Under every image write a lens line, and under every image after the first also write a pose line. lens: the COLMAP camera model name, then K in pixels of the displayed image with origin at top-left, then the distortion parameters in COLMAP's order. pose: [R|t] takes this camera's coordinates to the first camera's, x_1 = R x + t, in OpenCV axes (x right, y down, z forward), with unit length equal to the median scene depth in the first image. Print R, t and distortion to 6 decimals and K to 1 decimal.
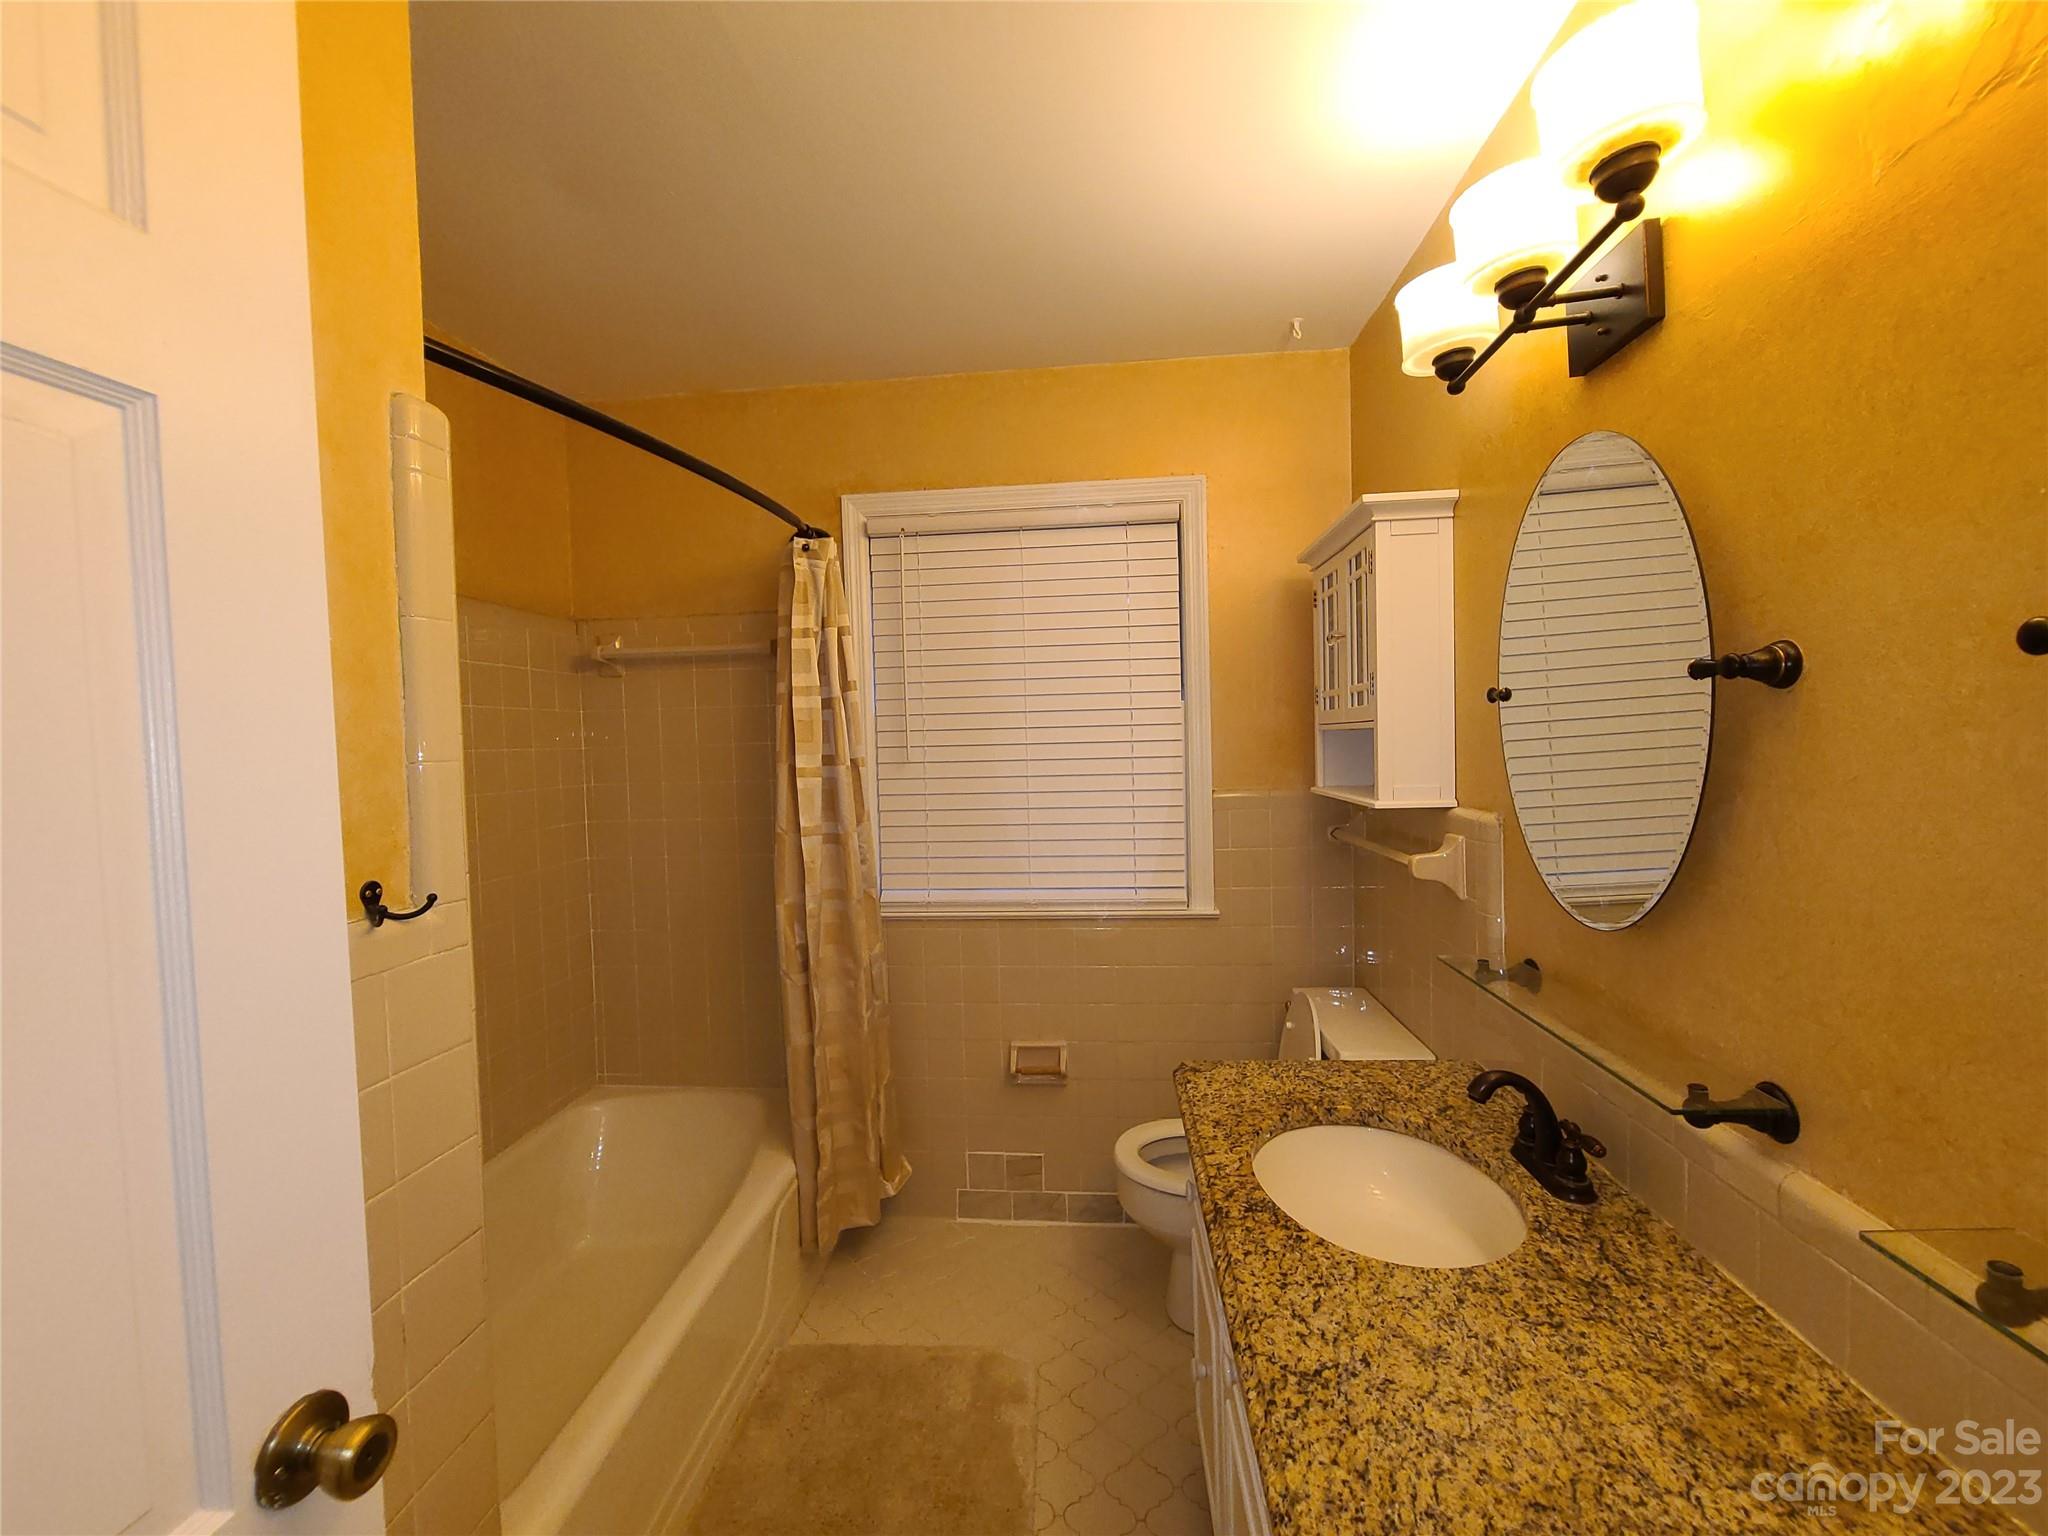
lens RADIAL K [[839.2, 0, 1024.0], [0, 839.2, 768.0], [0, 0, 1]] dist [0.001597, -0.000803]
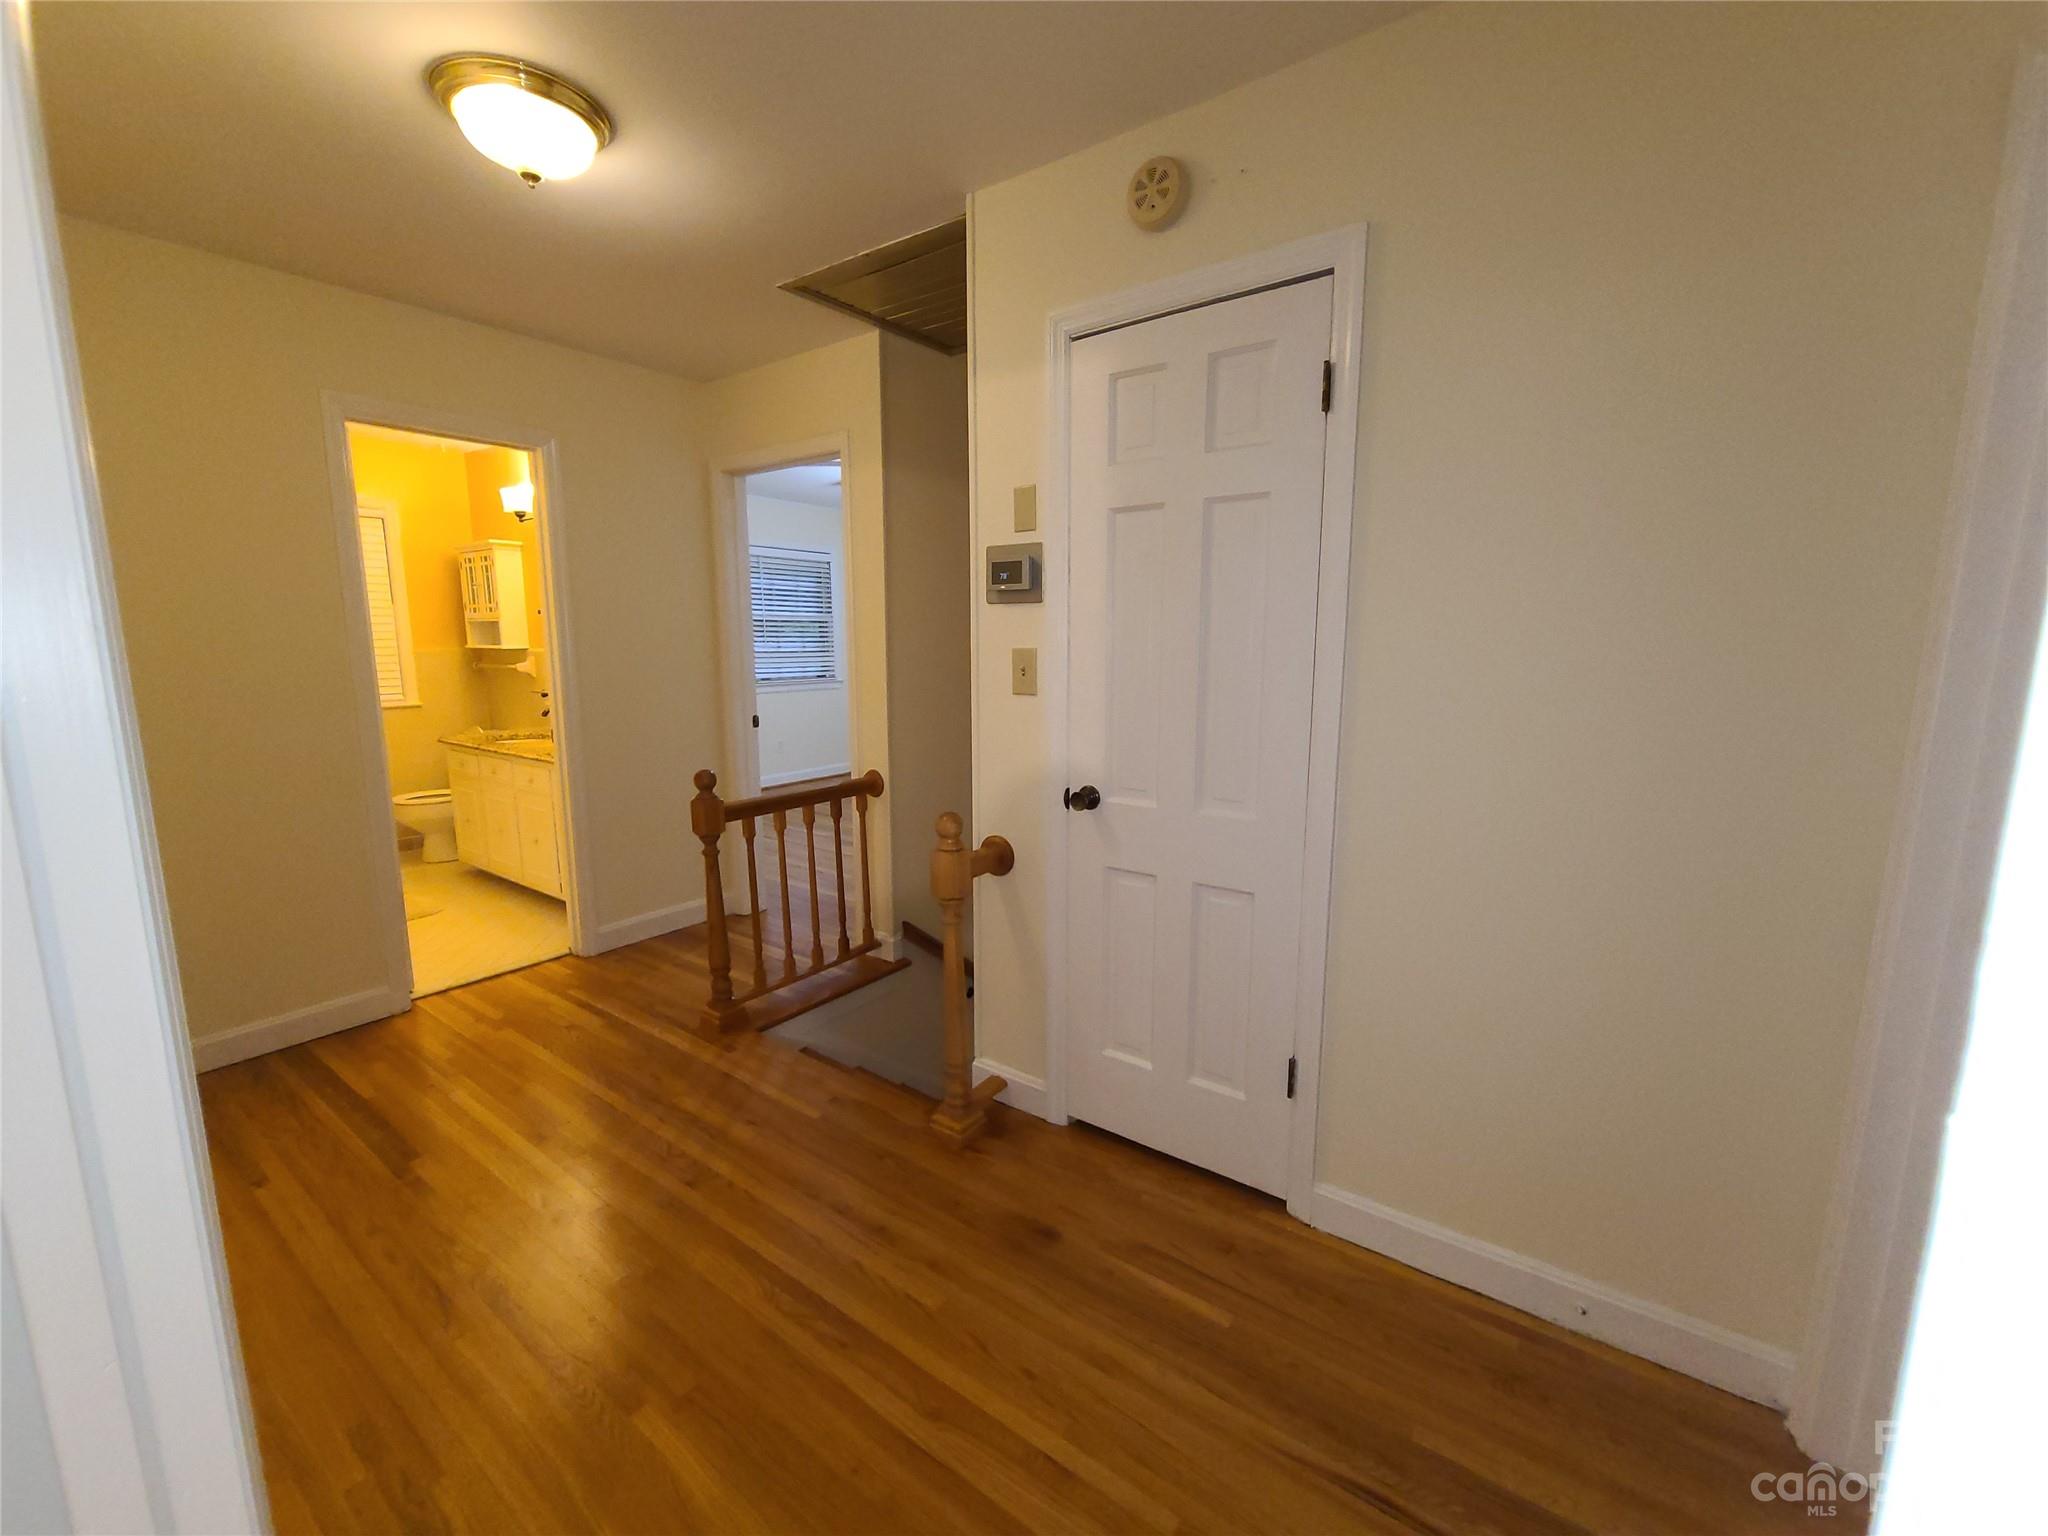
lens RADIAL K [[839.2, 0, 1024.0], [0, 839.2, 768.0], [0, 0, 1]] dist [0.001597, -0.000803]
pose [[0.517435, -0.103453, 0.849446, -1.167158], [0.008767, 0.993254, 0.115627, 0.138544], [-0.855677, -0.052382, 0.514852, -2.085778]]
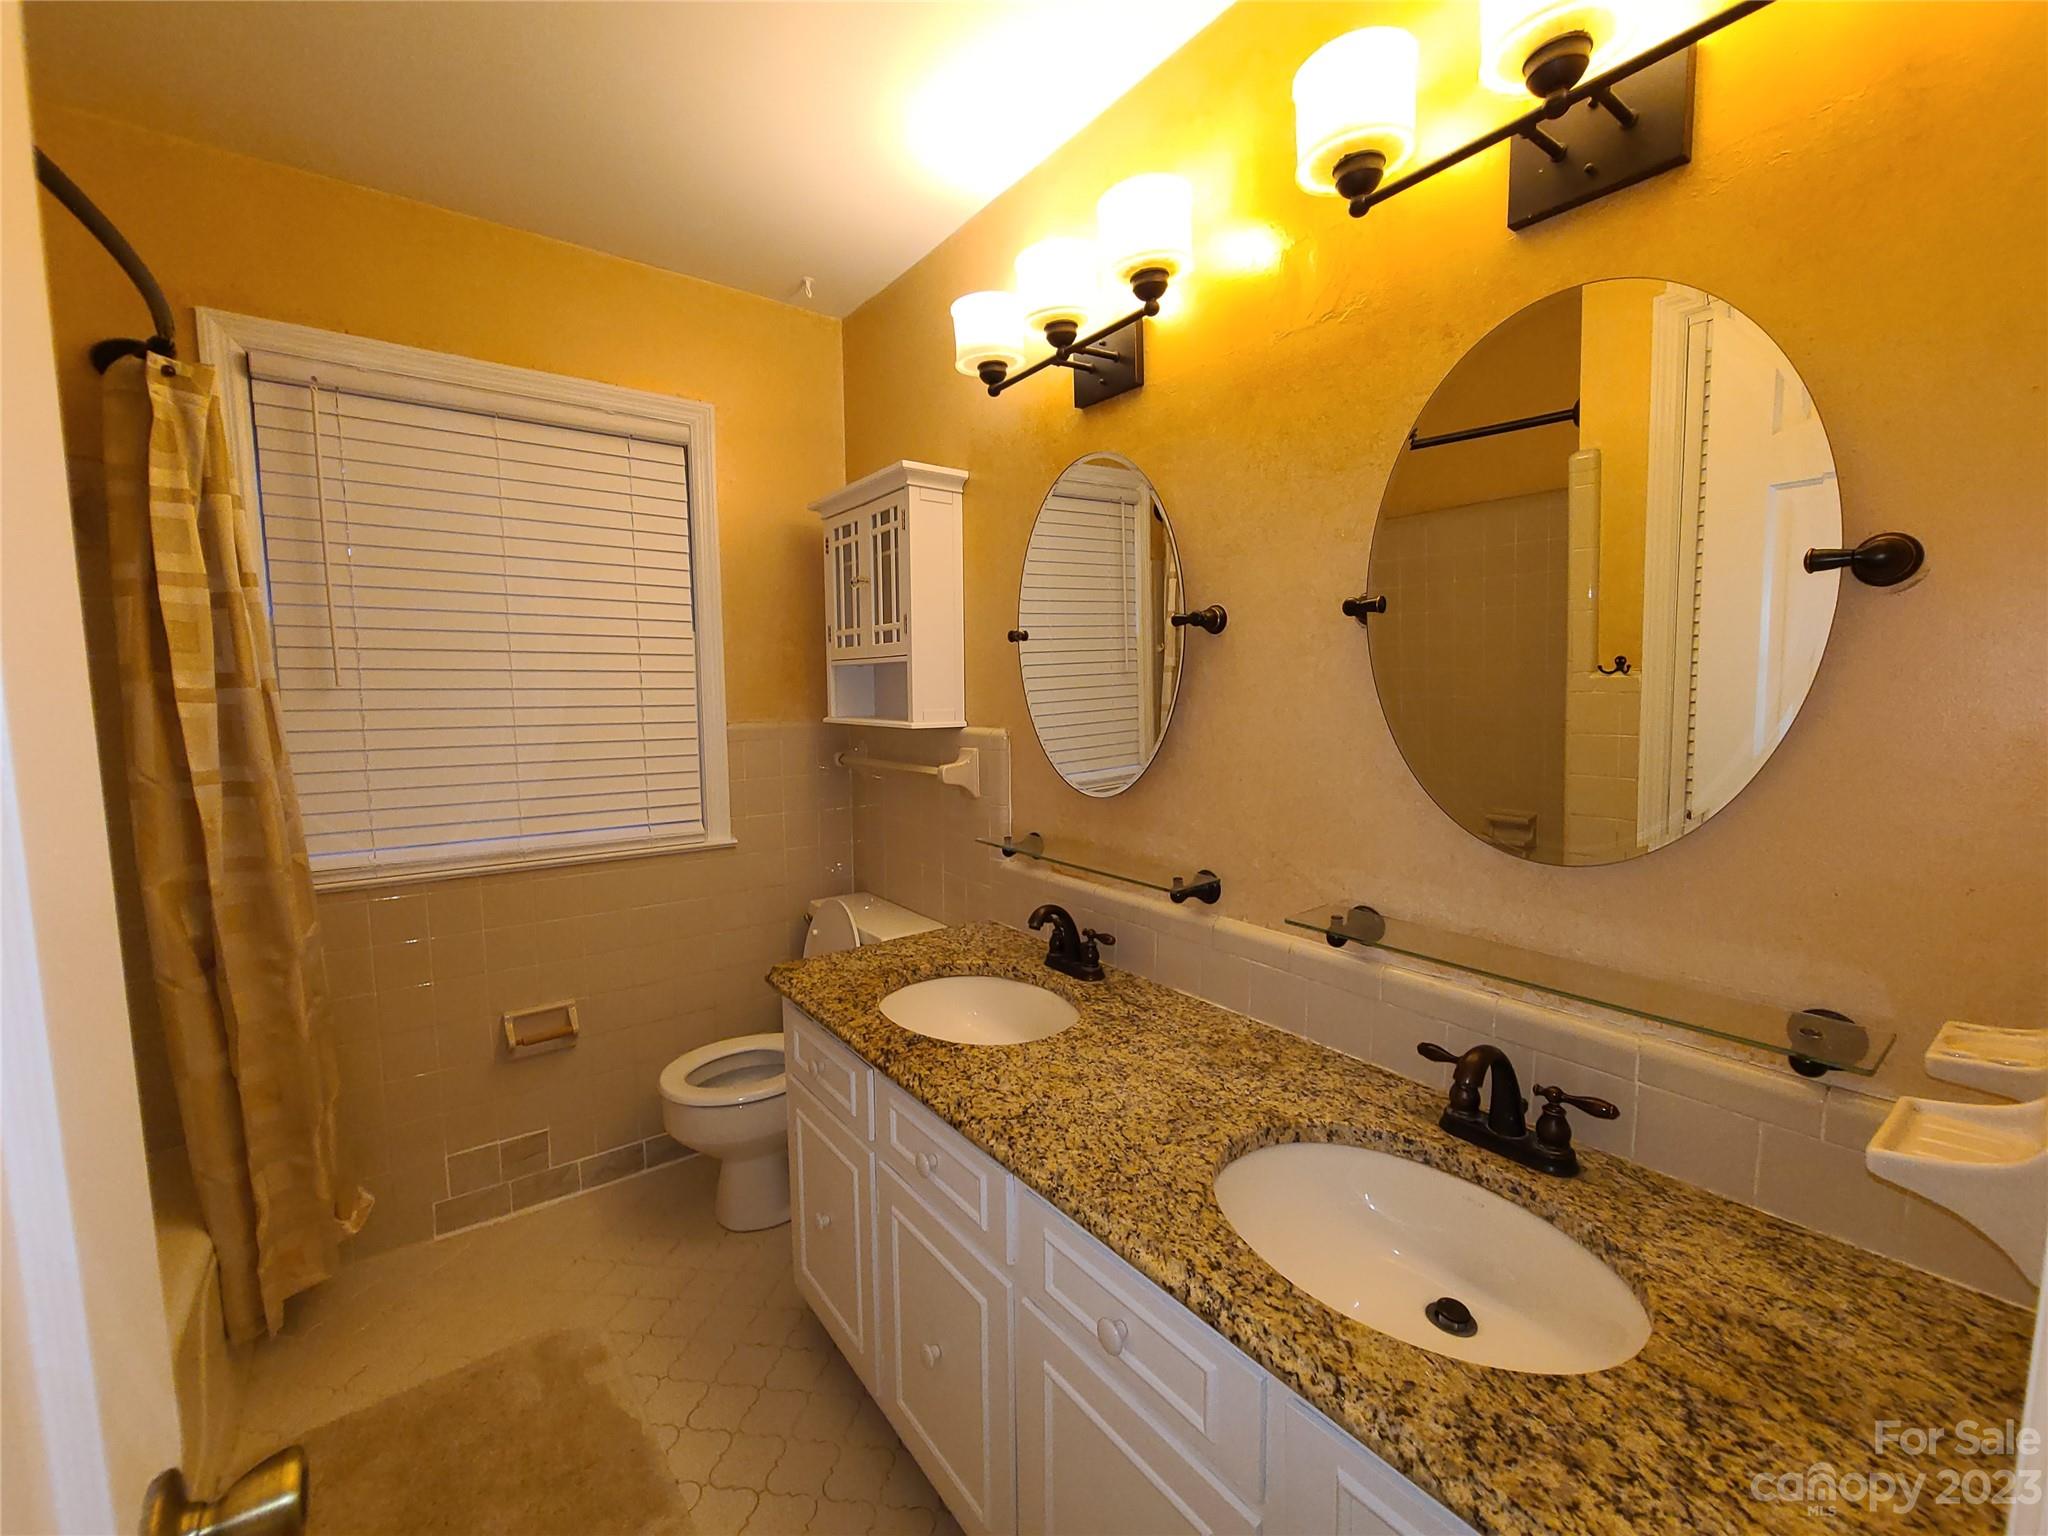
lens RADIAL K [[839.2, 0, 1024.0], [0, 839.2, 768.0], [0, 0, 1]] dist [0.001597, -0.000803]
pose [[0.741750, -0.041499, 0.669392, -0.266364], [0.007639, 0.998542, 0.053440, 0.041446], [-0.670633, -0.034526, 0.740985, 0.002168]]
